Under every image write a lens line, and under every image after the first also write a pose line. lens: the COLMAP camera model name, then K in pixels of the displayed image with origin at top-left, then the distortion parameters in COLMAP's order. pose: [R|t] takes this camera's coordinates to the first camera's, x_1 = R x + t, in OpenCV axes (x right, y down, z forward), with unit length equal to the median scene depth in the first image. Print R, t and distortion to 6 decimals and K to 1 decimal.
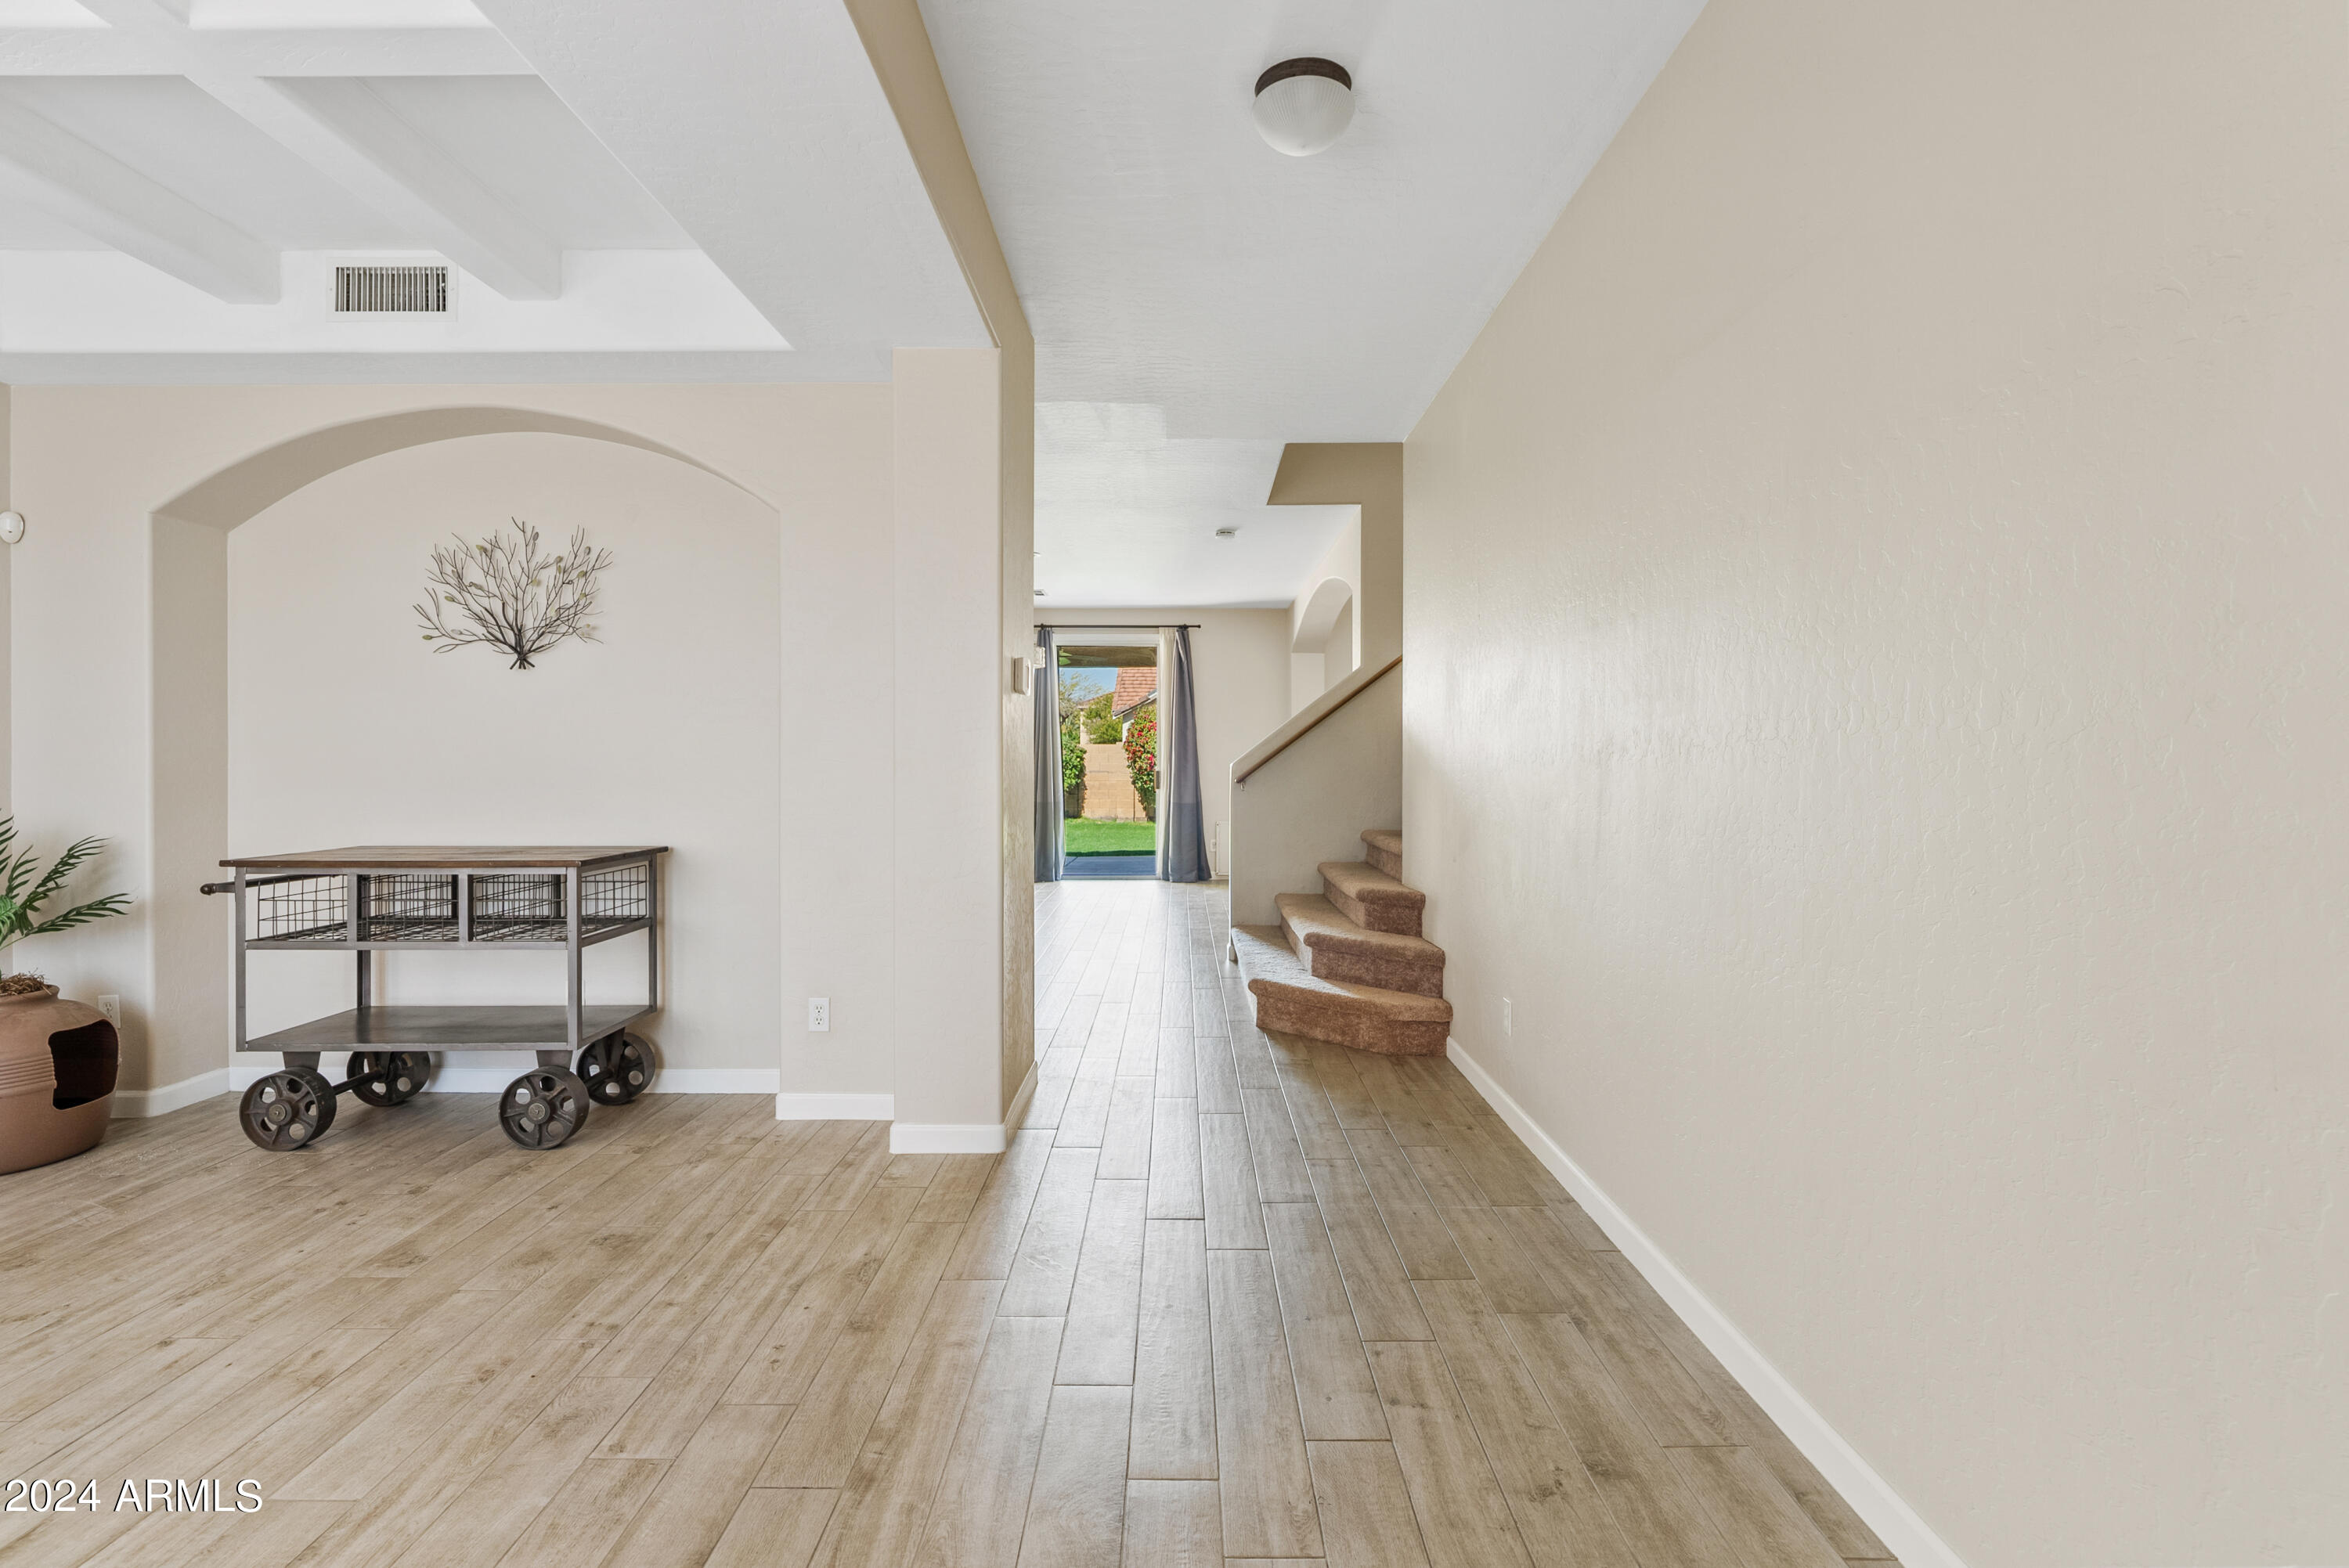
lens RADIAL K [[1118.4, 0, 1183.5], [0, 1118.4, 757.1], [0, 0, 1]] dist [-0.002854, 0.000611]
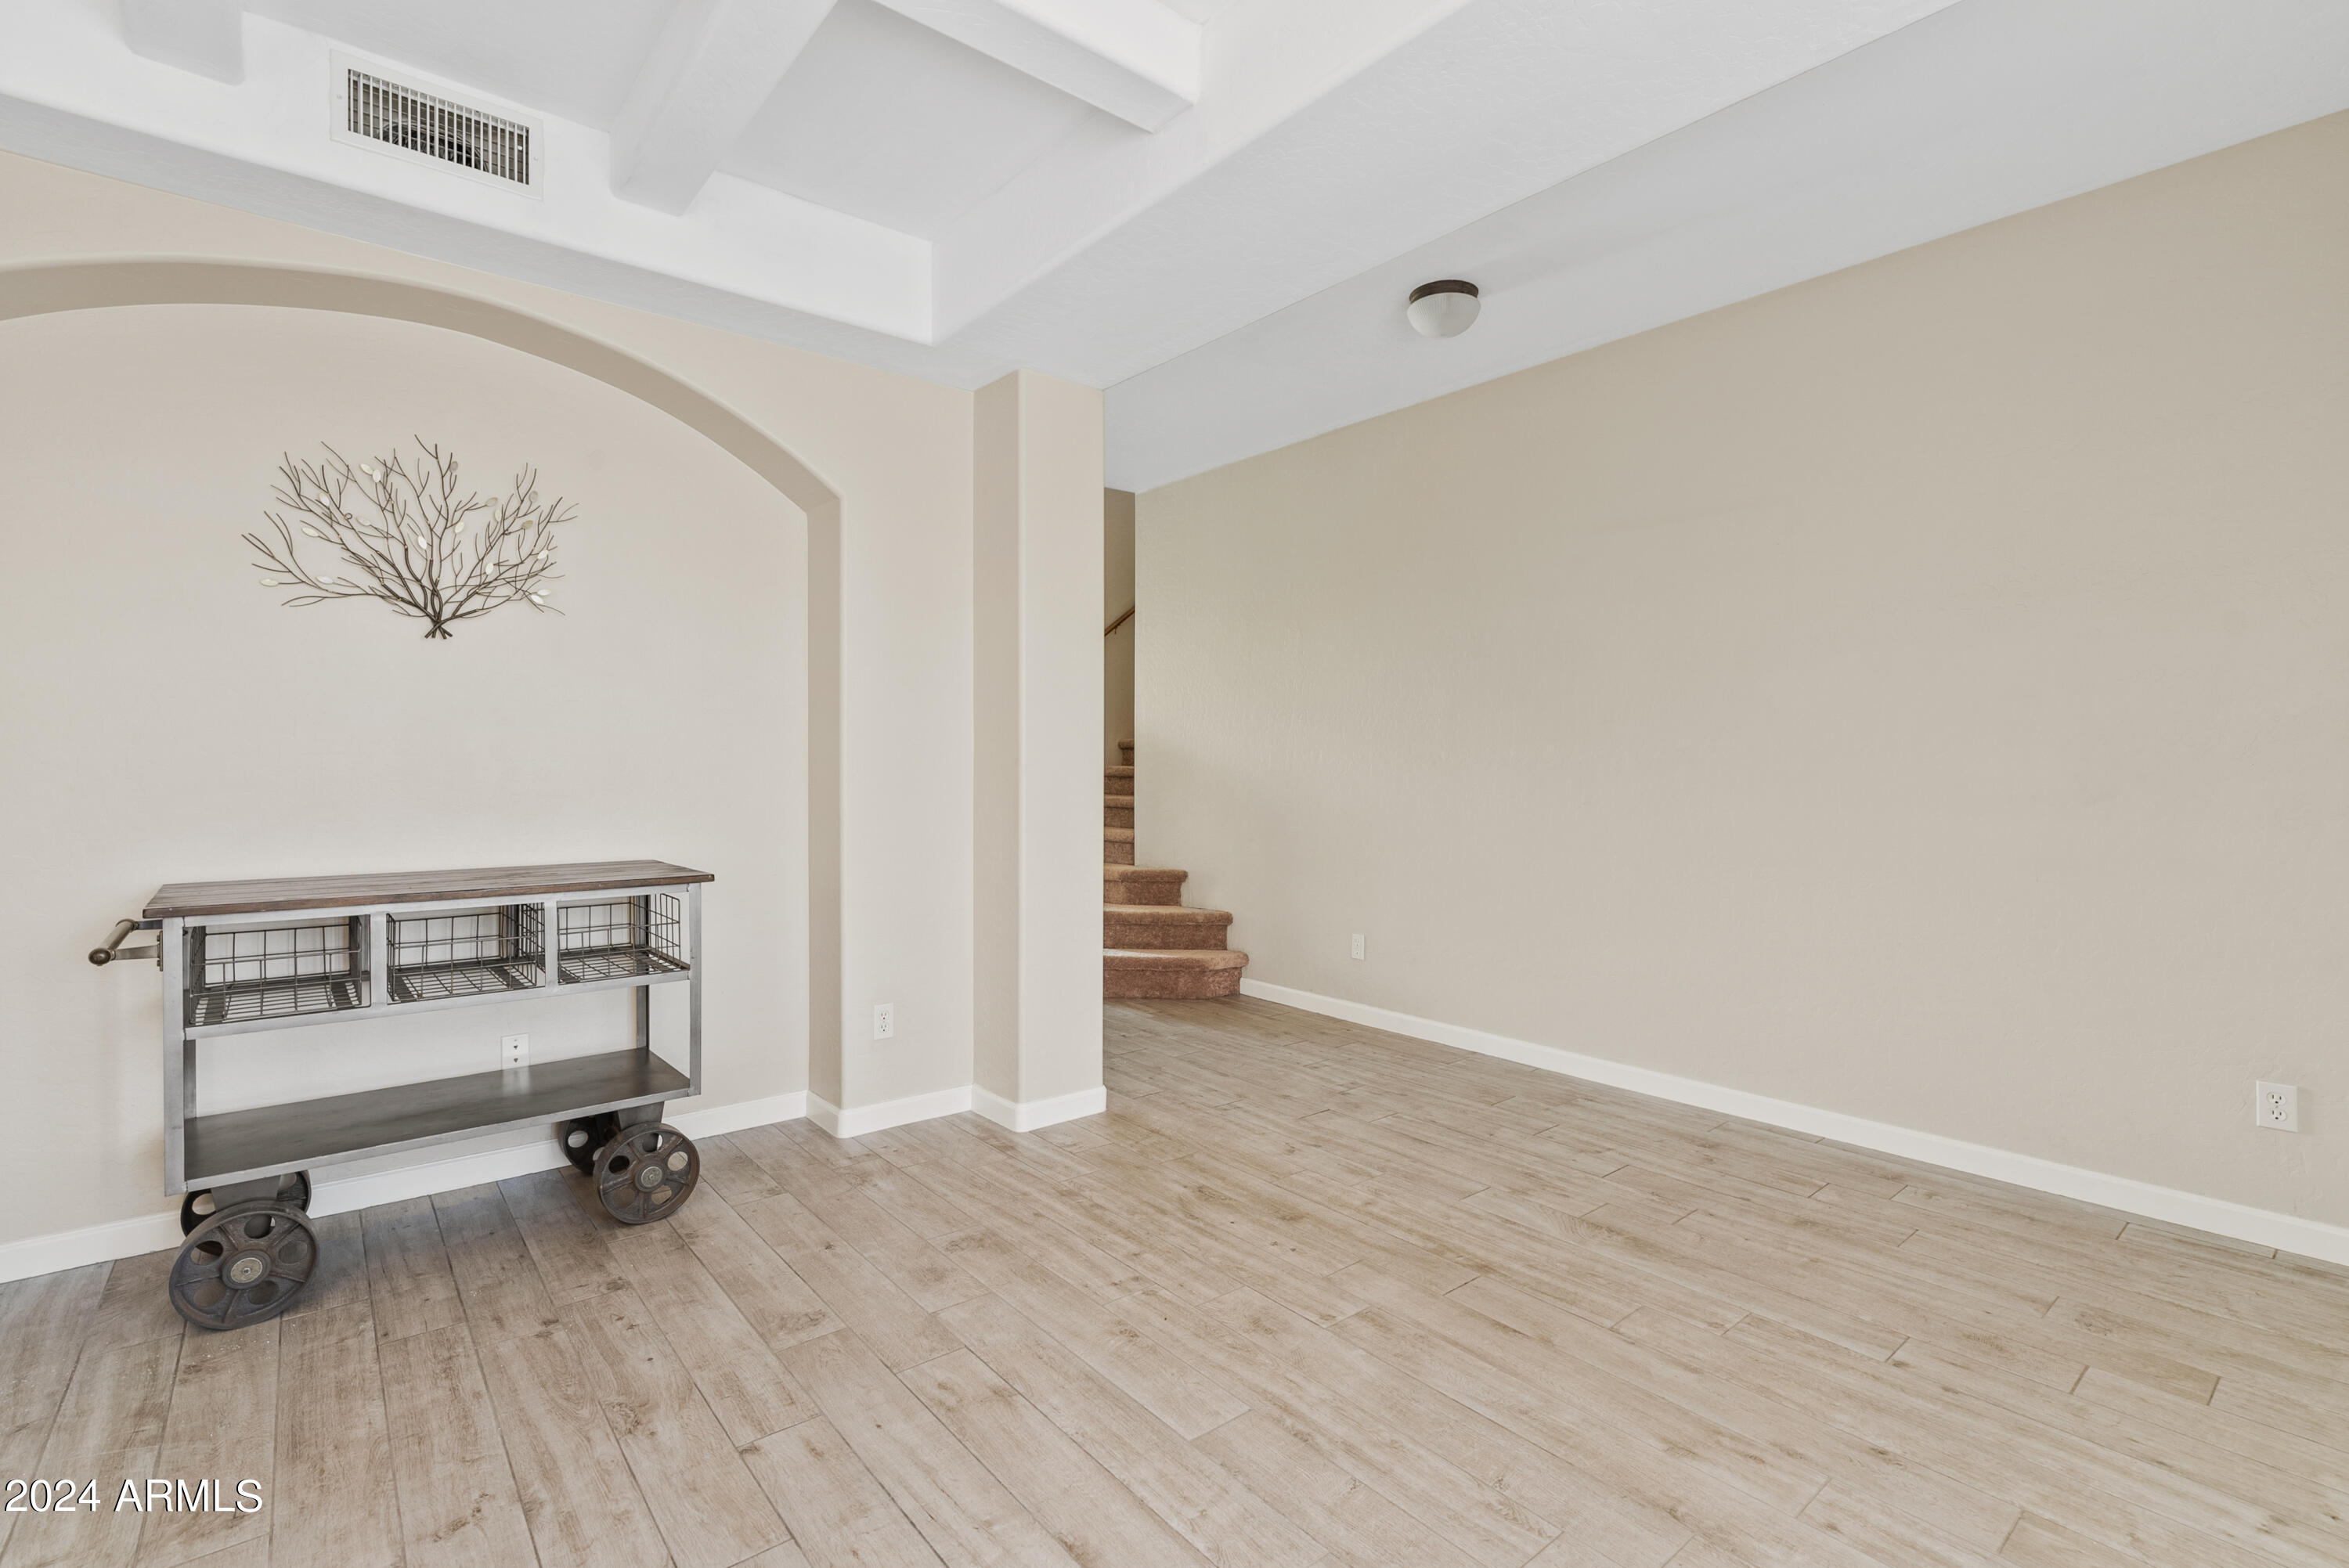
lens RADIAL K [[1132.1, 0, 1176.3], [0, 1132.1, 766.0], [0, 0, 1]] dist [-0.002871, -0.000328]
pose [[0.746812, 0.001587, 0.665034, -0.875032], [-0.006966, 0.999961, 0.005436, 0.000548], [-0.664999, -0.008692, 0.746793, 0.106432]]
